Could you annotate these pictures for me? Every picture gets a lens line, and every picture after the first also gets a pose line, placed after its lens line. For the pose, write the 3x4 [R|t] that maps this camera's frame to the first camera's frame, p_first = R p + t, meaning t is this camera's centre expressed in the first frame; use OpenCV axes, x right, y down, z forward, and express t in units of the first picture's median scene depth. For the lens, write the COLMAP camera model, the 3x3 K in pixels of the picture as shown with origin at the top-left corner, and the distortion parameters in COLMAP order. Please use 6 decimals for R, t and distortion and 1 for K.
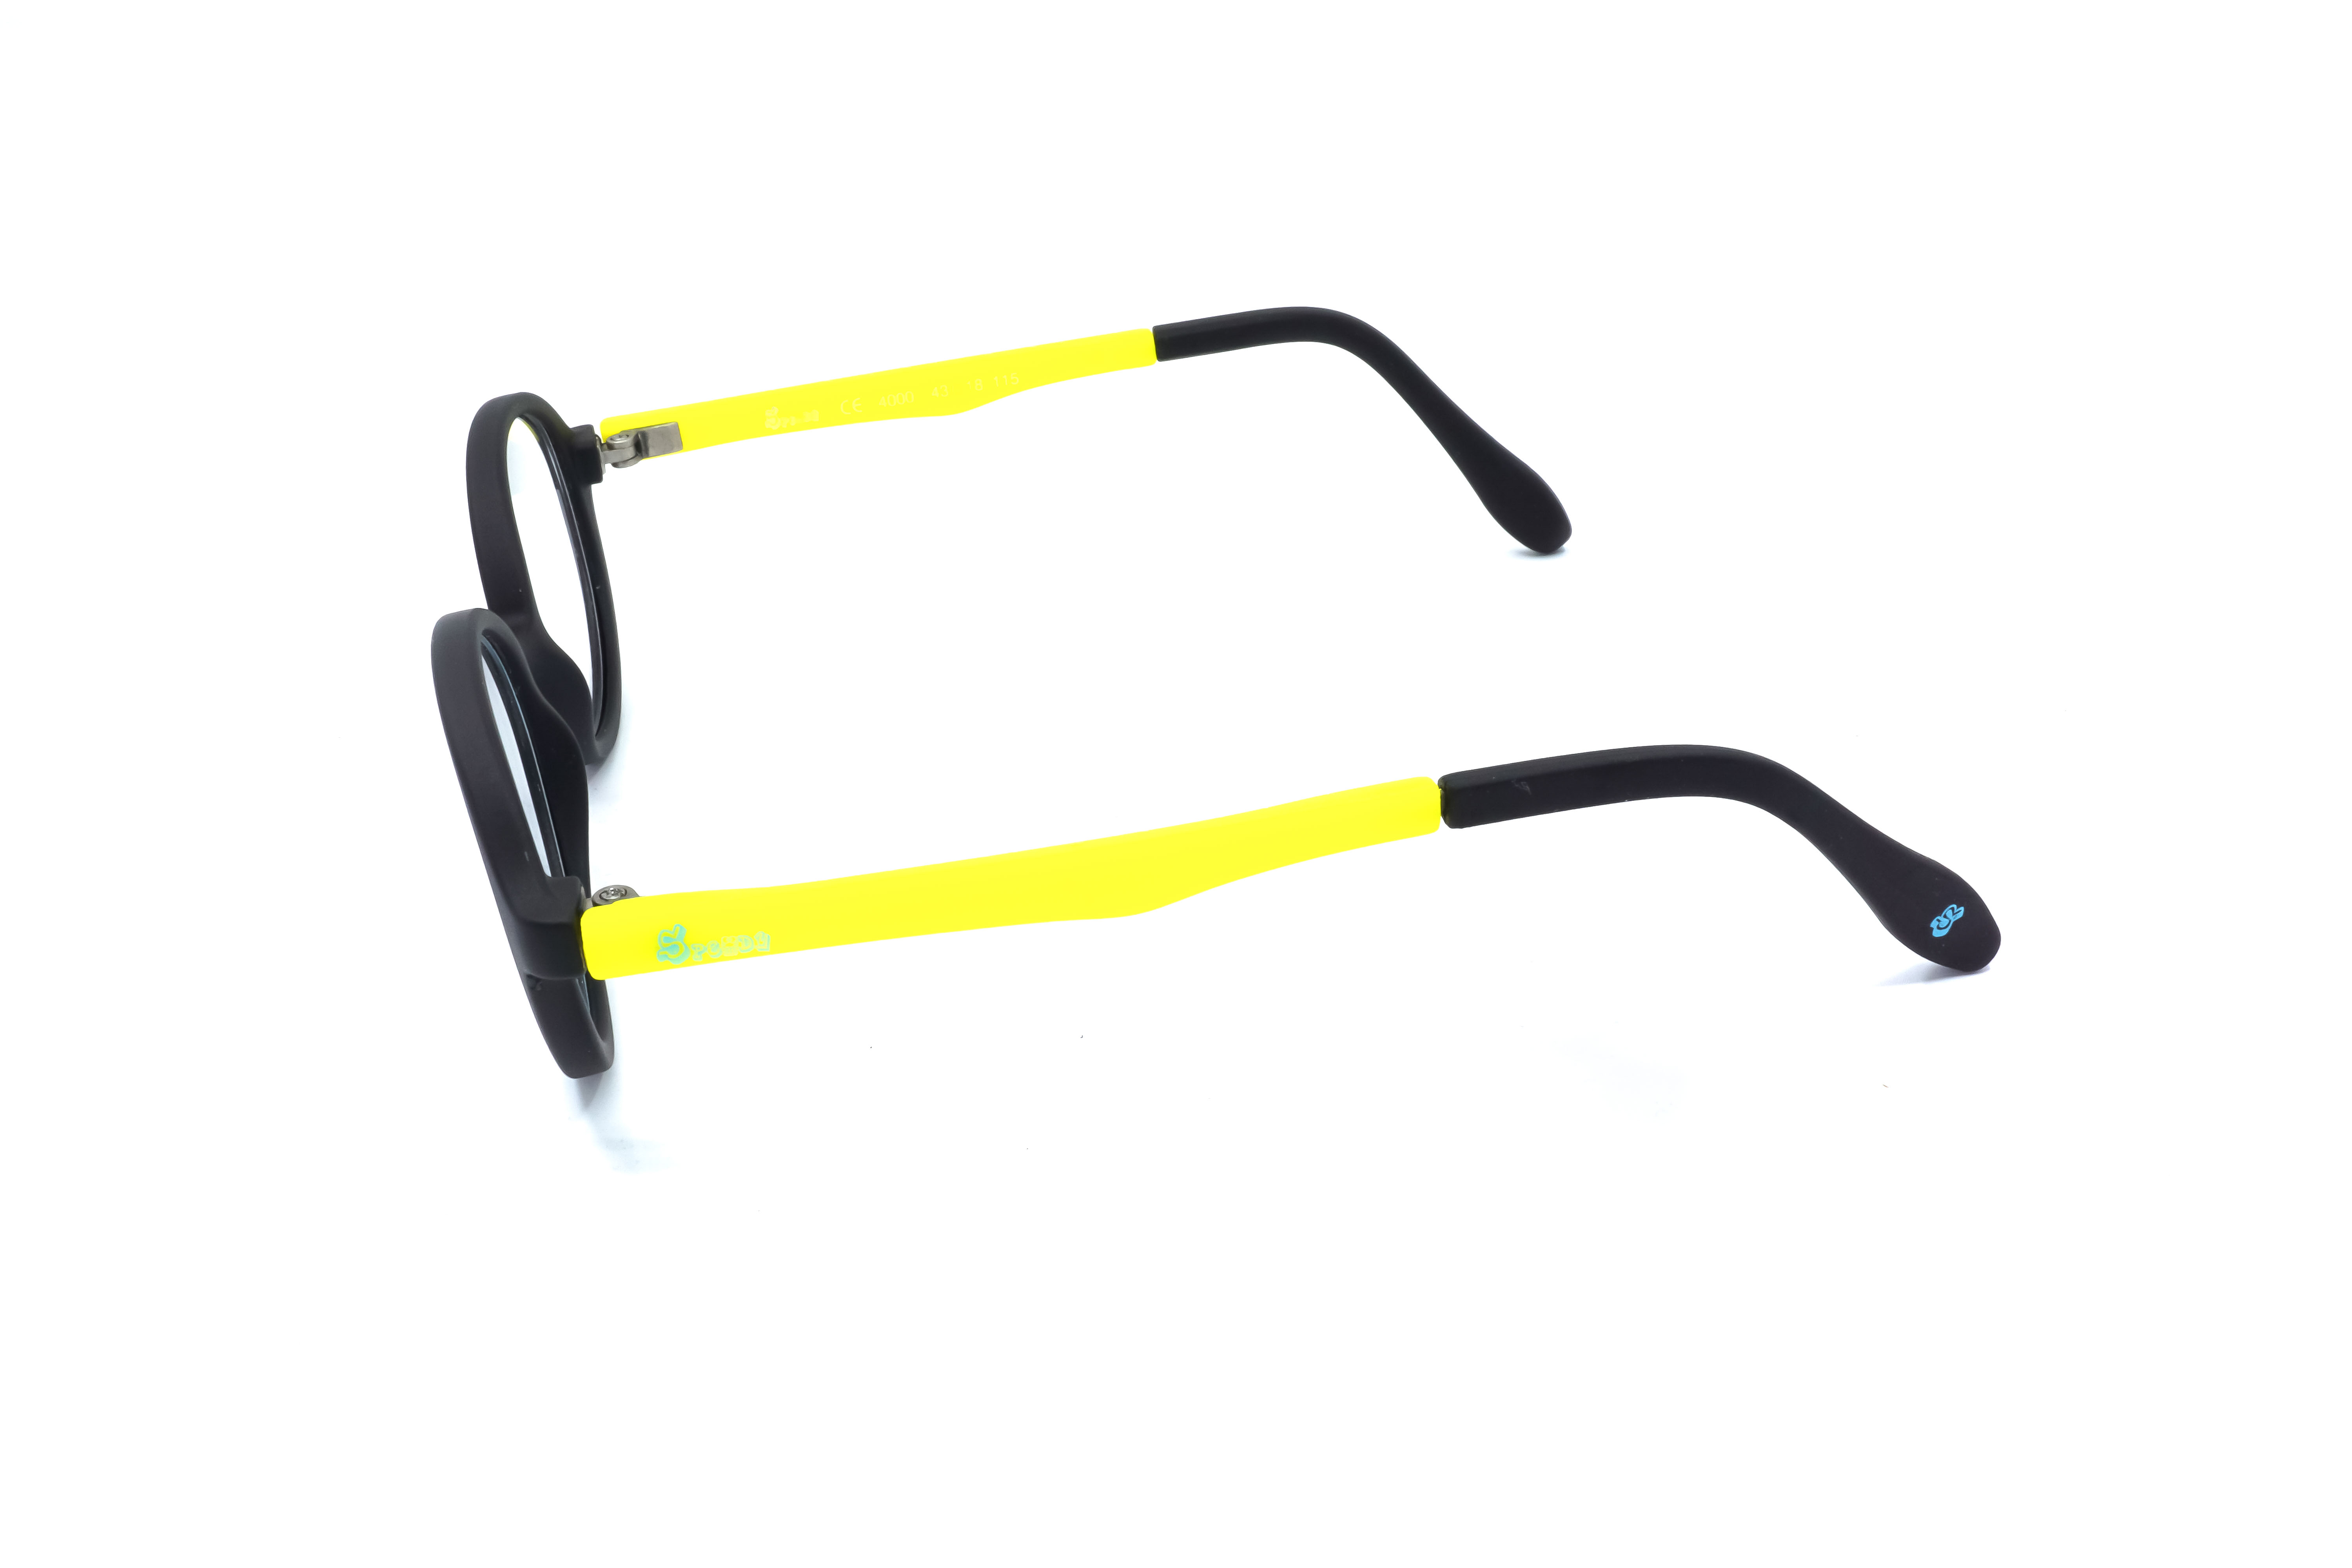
lens RADIAL K [[2504.6, 0, 1176.0], [0, 2504.6, 784.0], [0, 0, 1]] dist [0.002775, 0.007219]
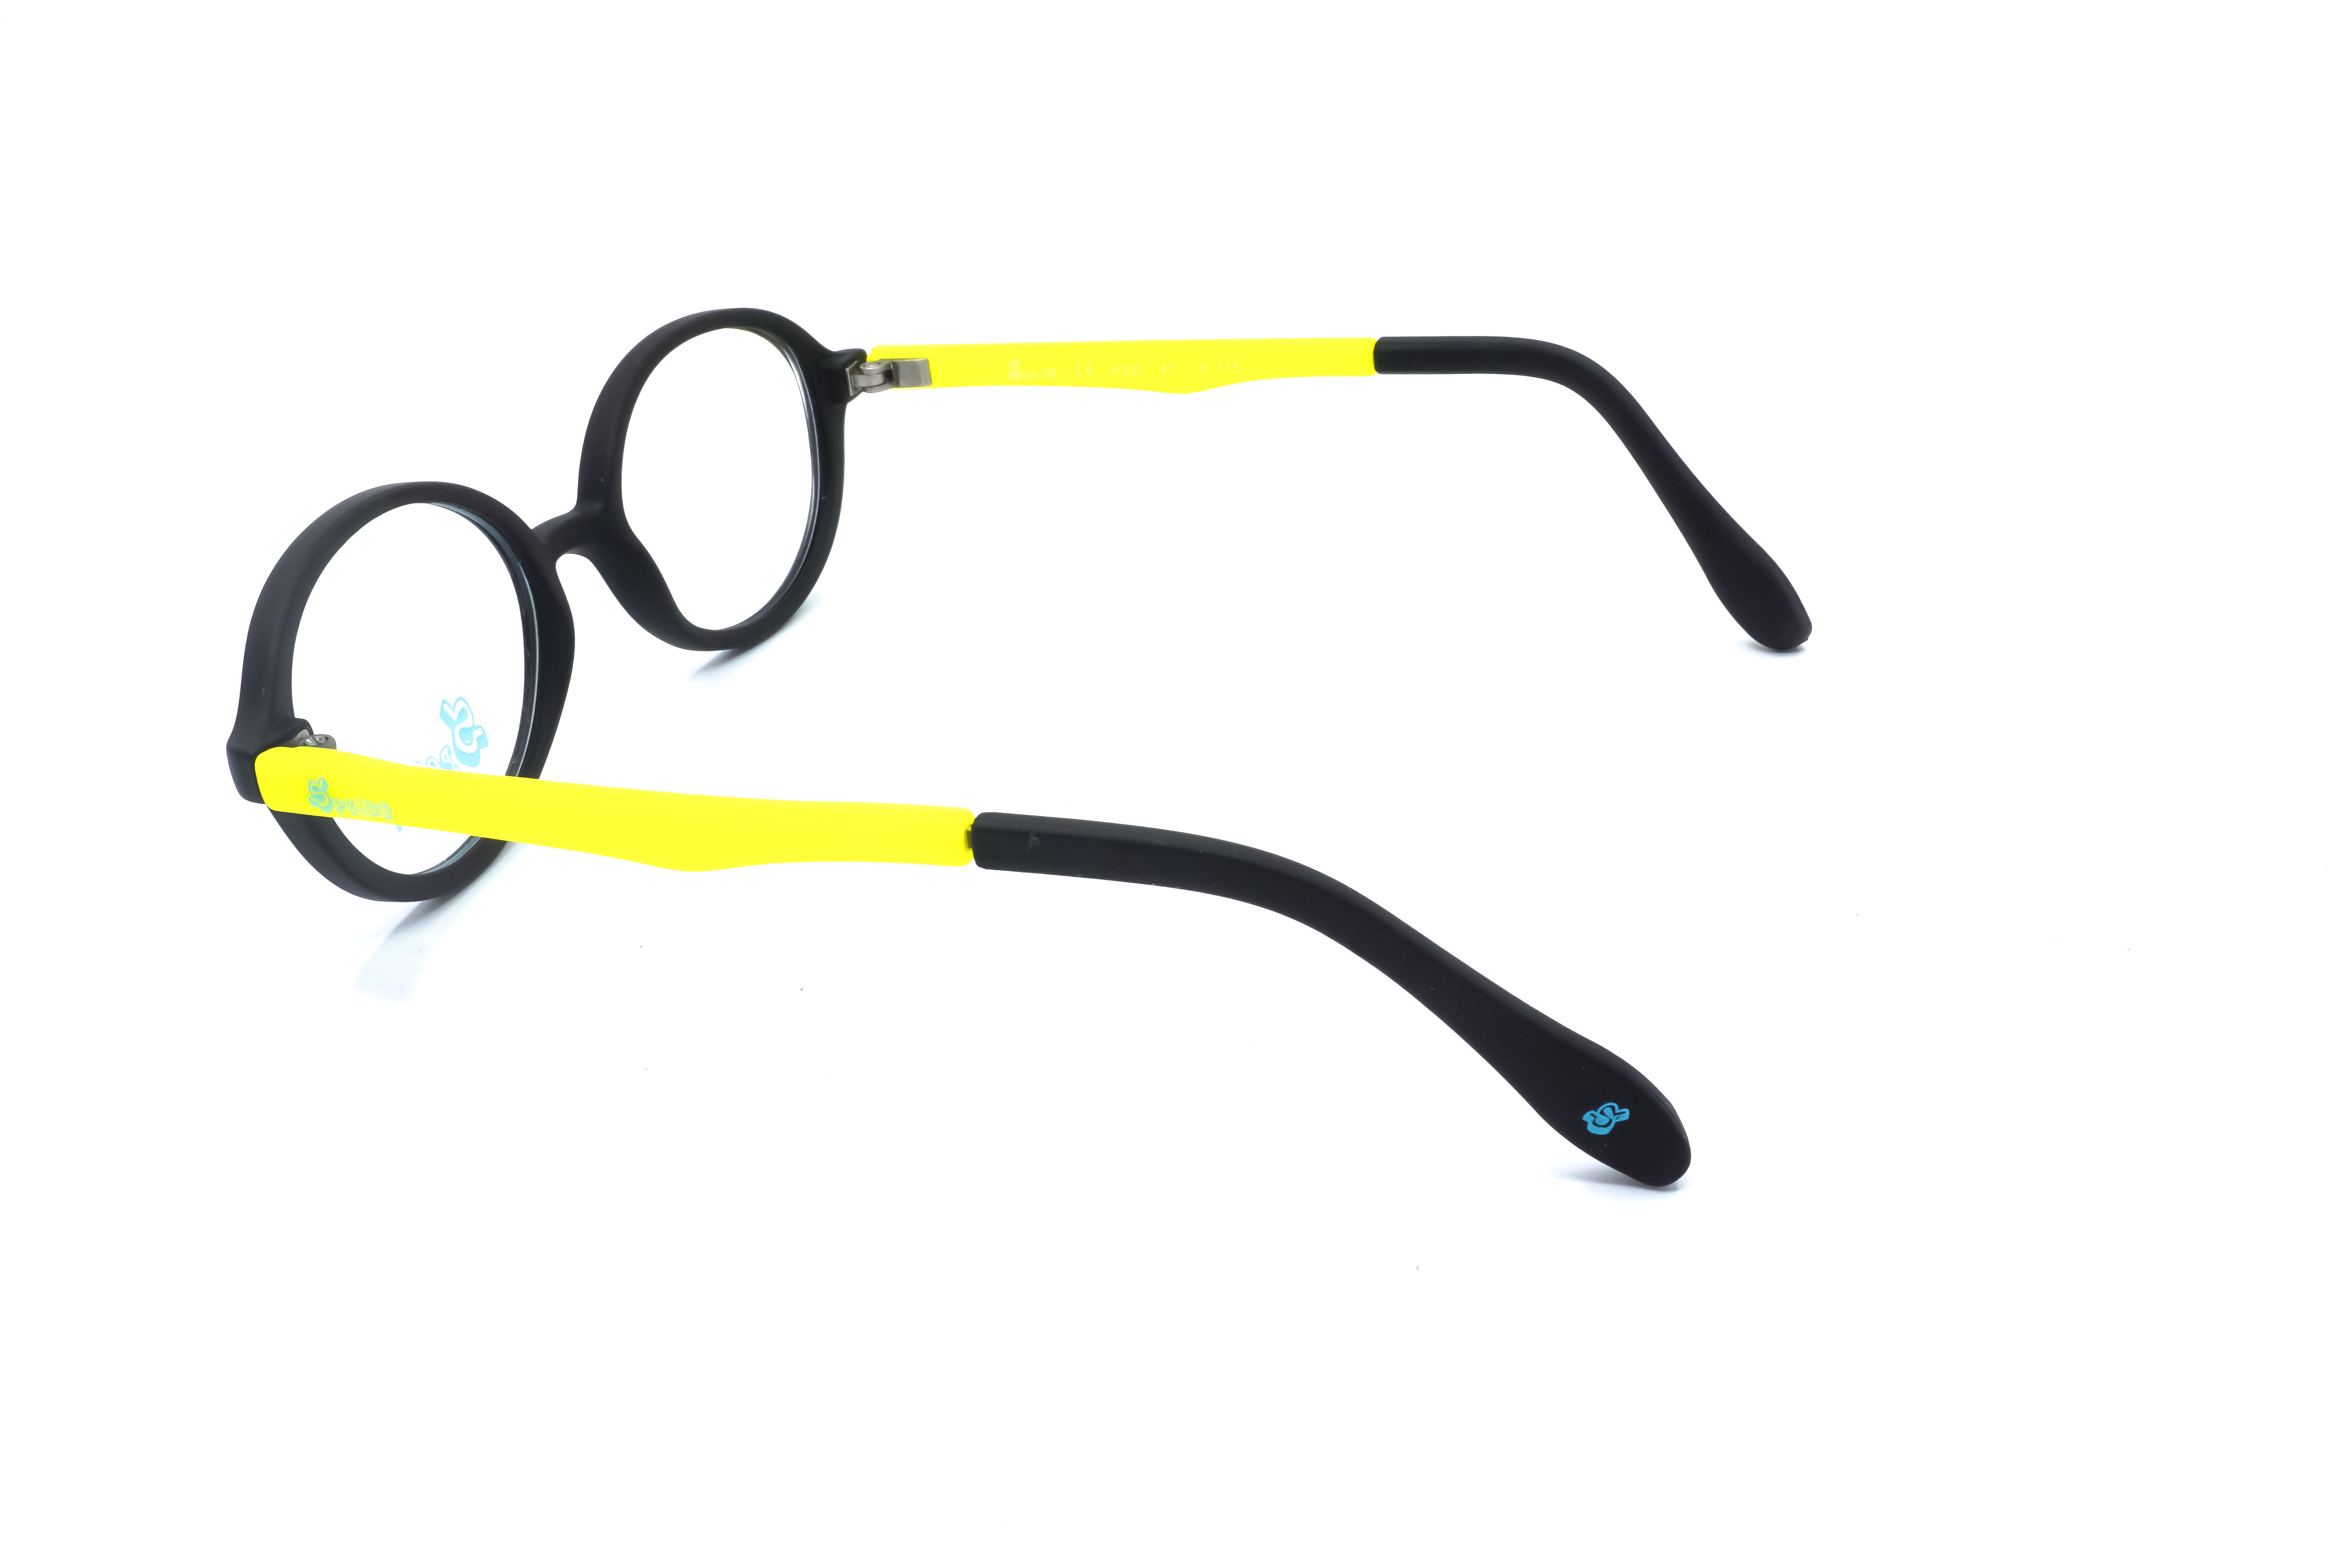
lens RADIAL K [[2504.6, 0, 1176.0], [0, 2504.6, 784.0], [0, 0, 1]] dist [0.002775, 0.007219]
pose [[0.864795, 0.227003, -0.447883, 0.410329], [-0.218496, 0.973224, 0.071382, -0.067838], [0.452094, 0.036130, 0.891238, 0.106146]]
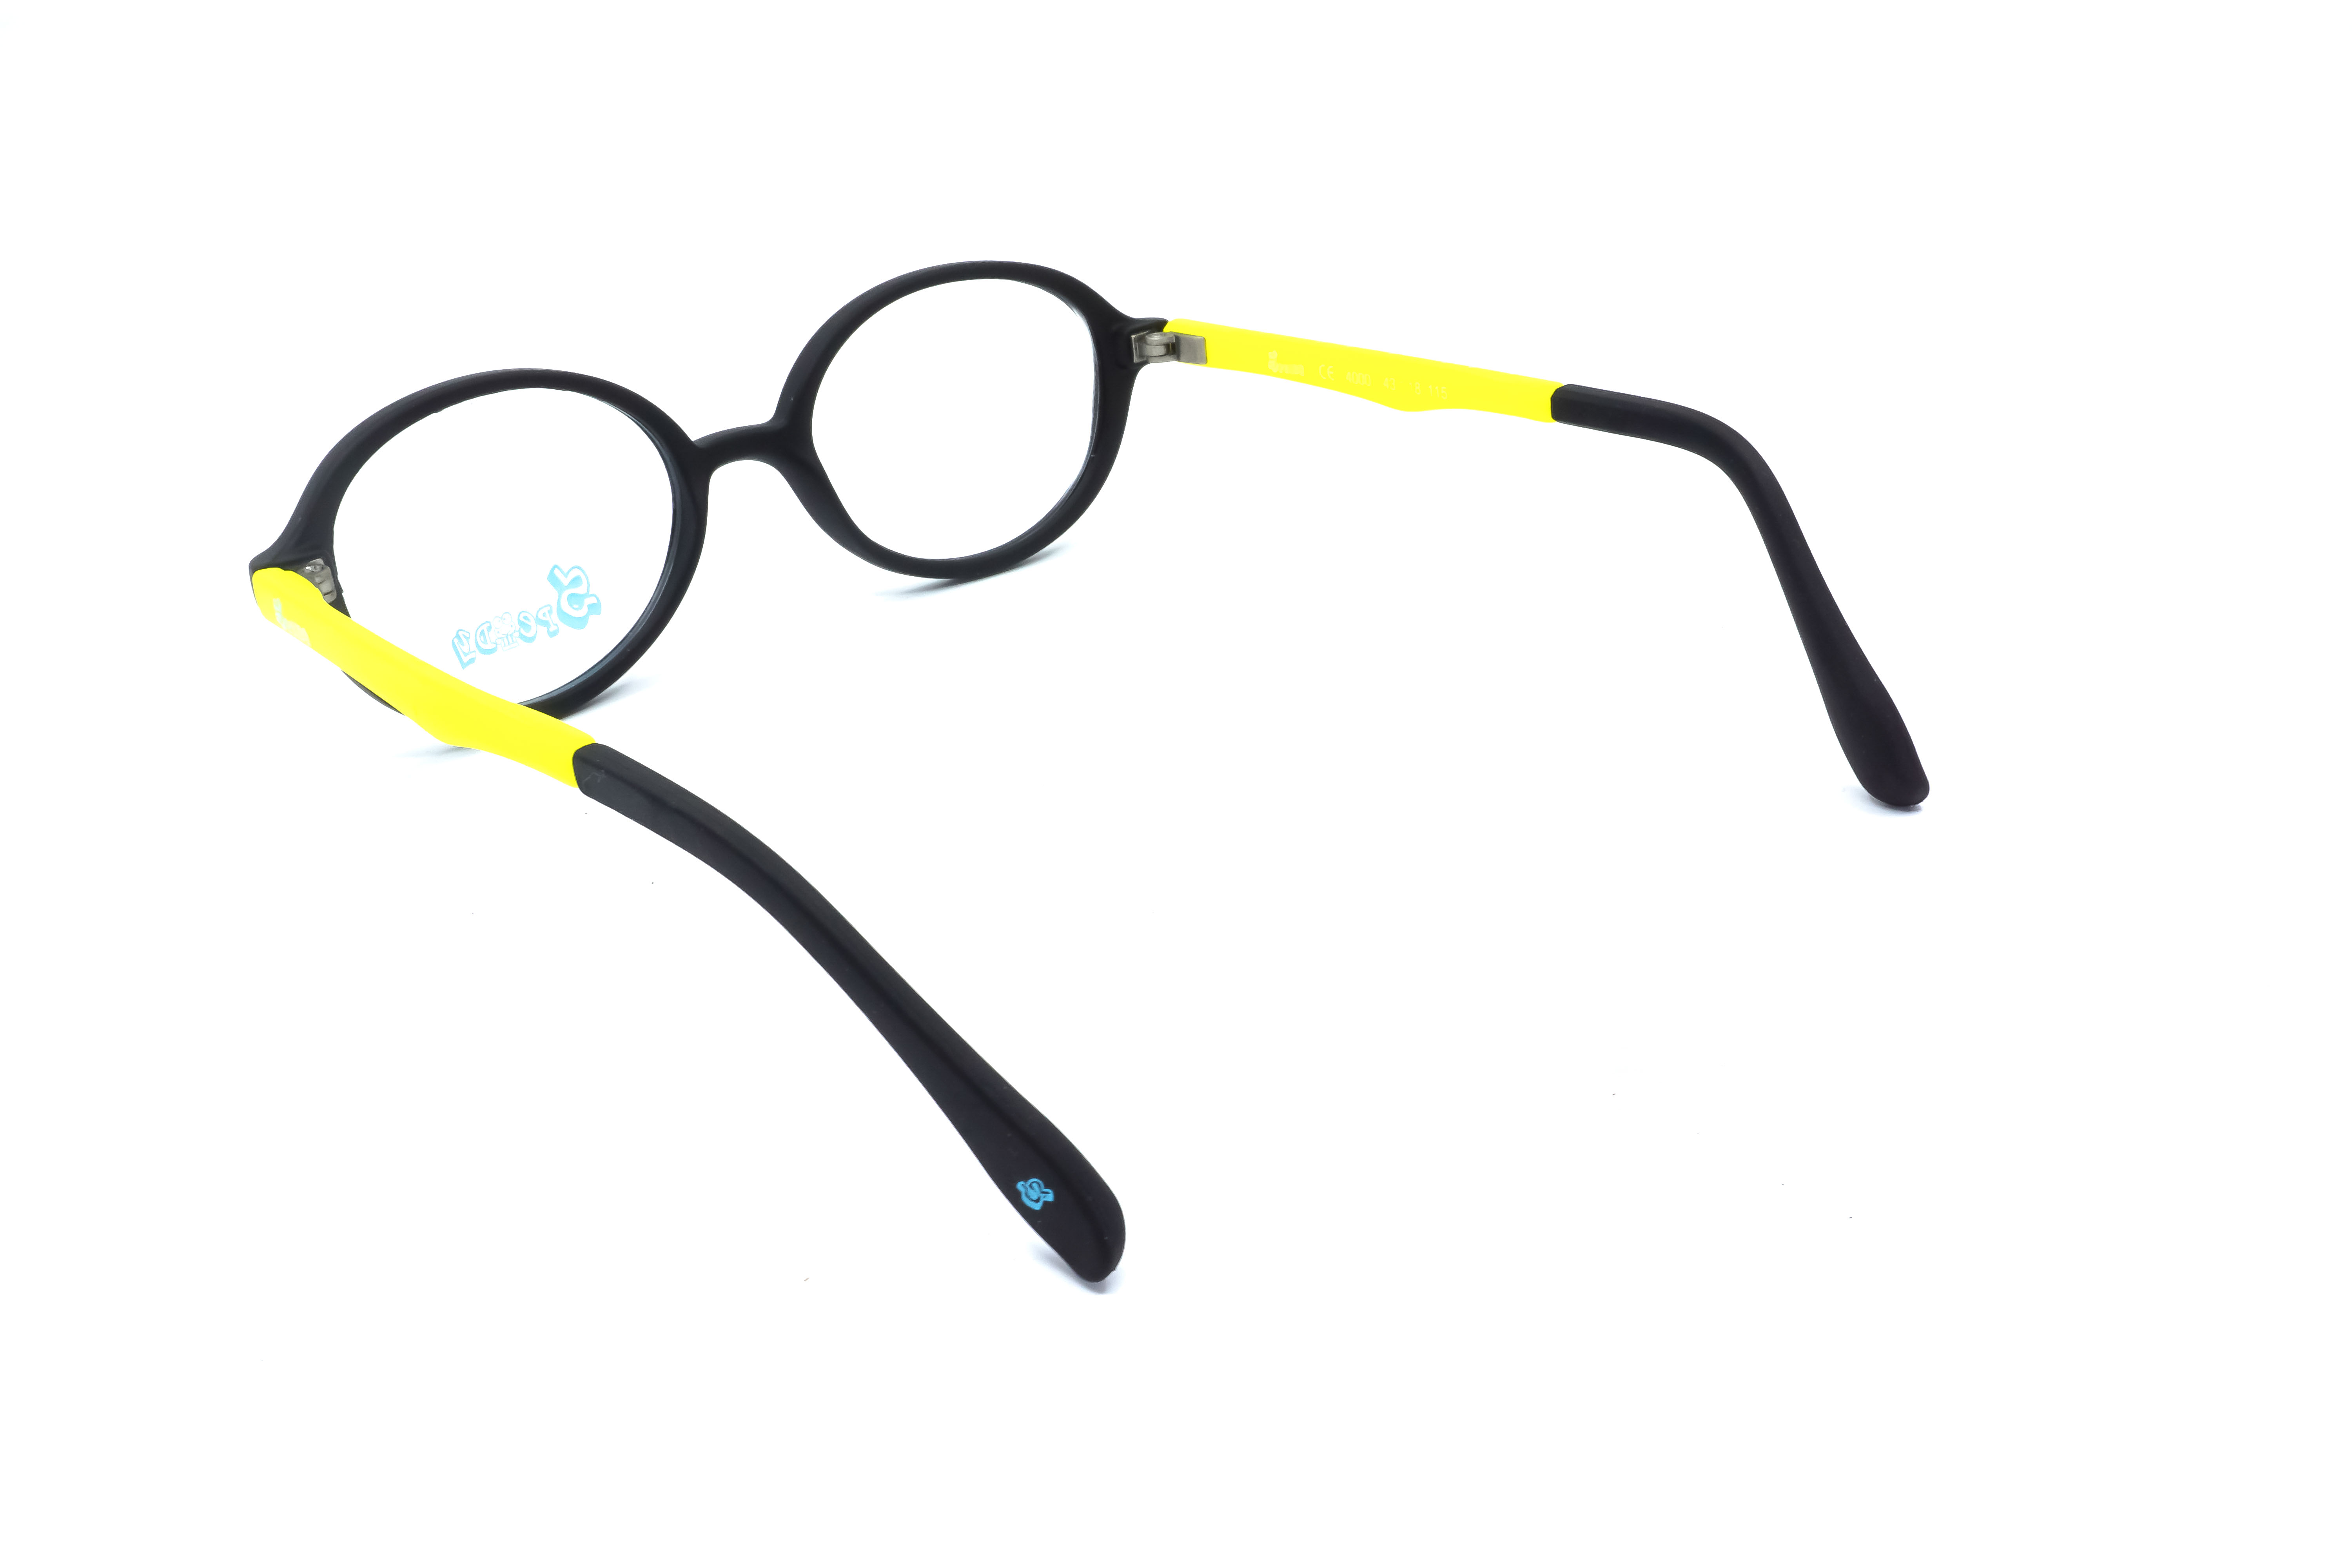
lens RADIAL K [[2504.6, 0, 1176.0], [0, 2504.6, 784.0], [0, 0, 1]] dist [0.002775, 0.007219]
pose [[0.499309, 0.399683, -0.768729, 0.700703], [-0.369762, 0.900687, 0.228121, -0.213164], [0.783560, 0.170345, 0.597508, 0.379958]]
